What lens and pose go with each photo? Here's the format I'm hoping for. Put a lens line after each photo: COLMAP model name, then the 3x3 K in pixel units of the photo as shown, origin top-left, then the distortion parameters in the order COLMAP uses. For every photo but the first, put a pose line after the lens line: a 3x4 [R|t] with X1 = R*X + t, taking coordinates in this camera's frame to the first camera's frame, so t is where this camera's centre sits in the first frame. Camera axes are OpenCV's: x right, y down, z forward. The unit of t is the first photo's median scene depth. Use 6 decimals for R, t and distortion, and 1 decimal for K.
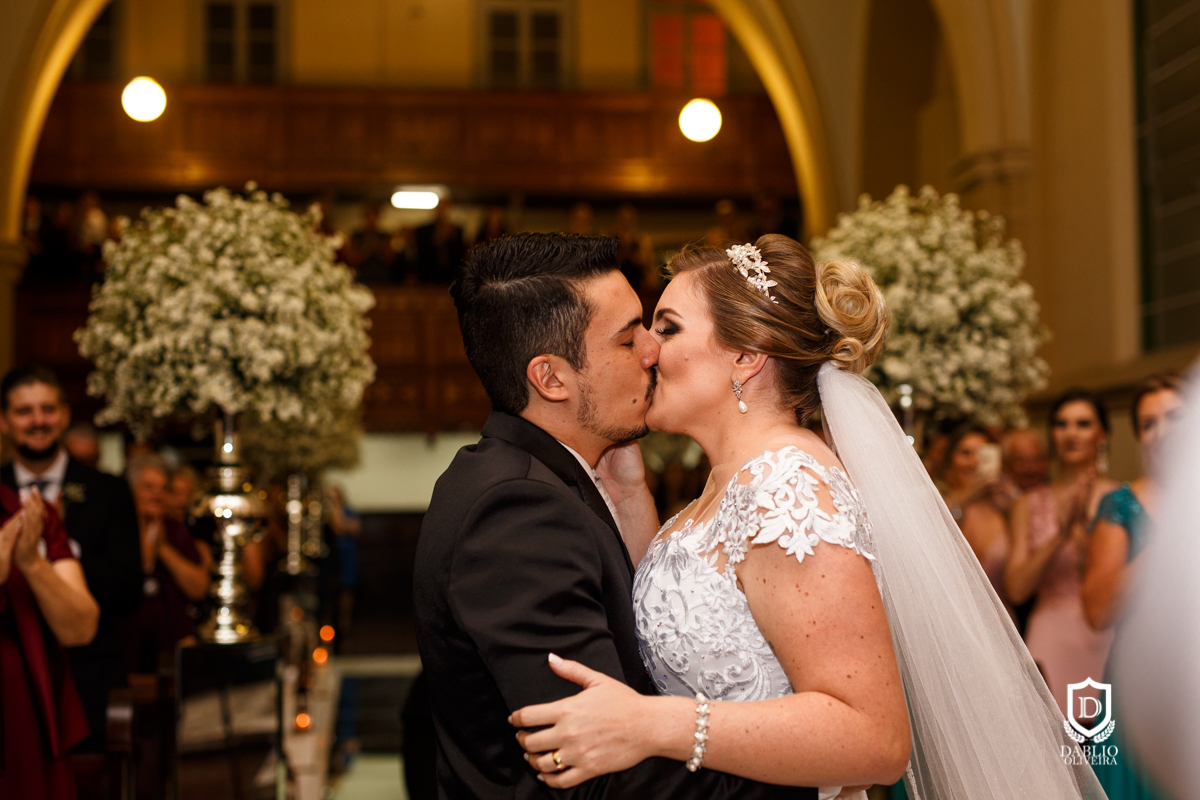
lens RADIAL K [[1711.6, 0, 589.3], [0, 1711.6, 401.6], [0, 0, 1]] dist [0.001536, 0.000000]
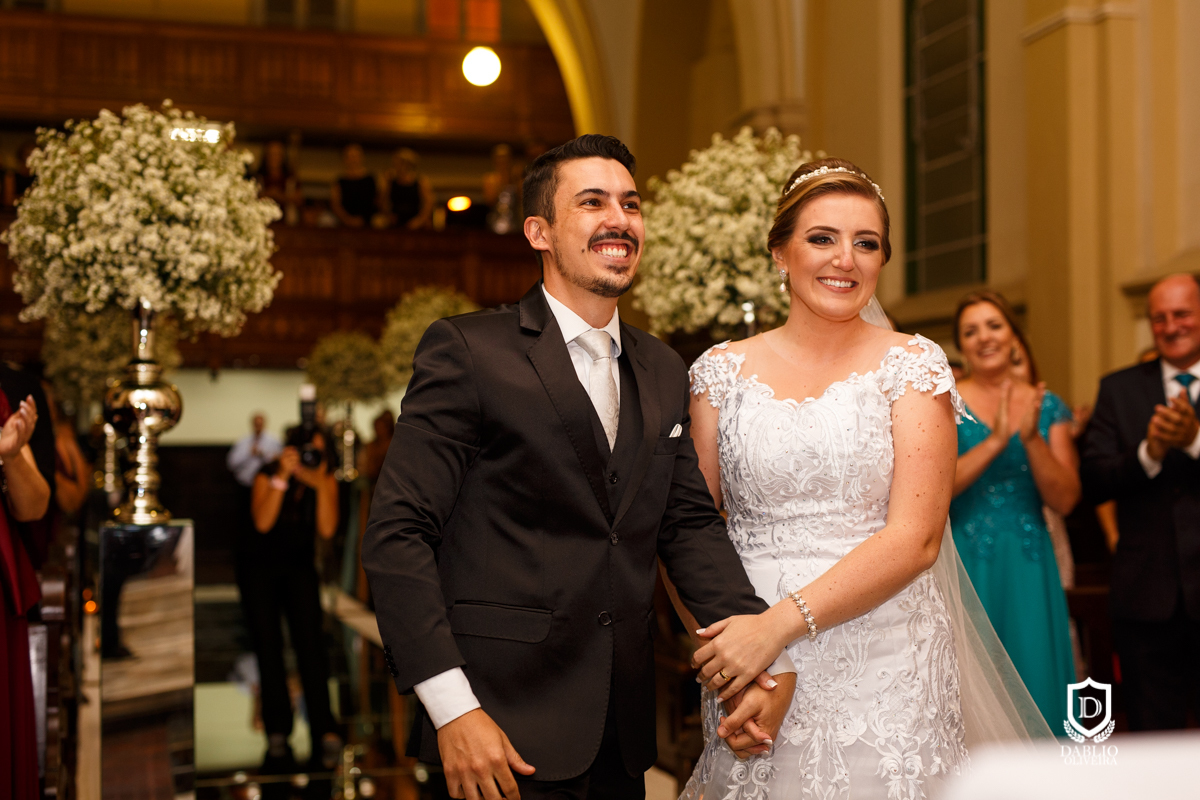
lens RADIAL K [[1711.6, 0, 603.1], [0, 1711.6, 401.5], [0, 0, 1]] dist [0.001536, 0.000000]
pose [[0.987244, 0.012029, 0.158762, -0.096318], [-0.016575, 0.999489, 0.027346, 0.028041], [-0.158352, -0.029628, 0.986938, -0.112821]]
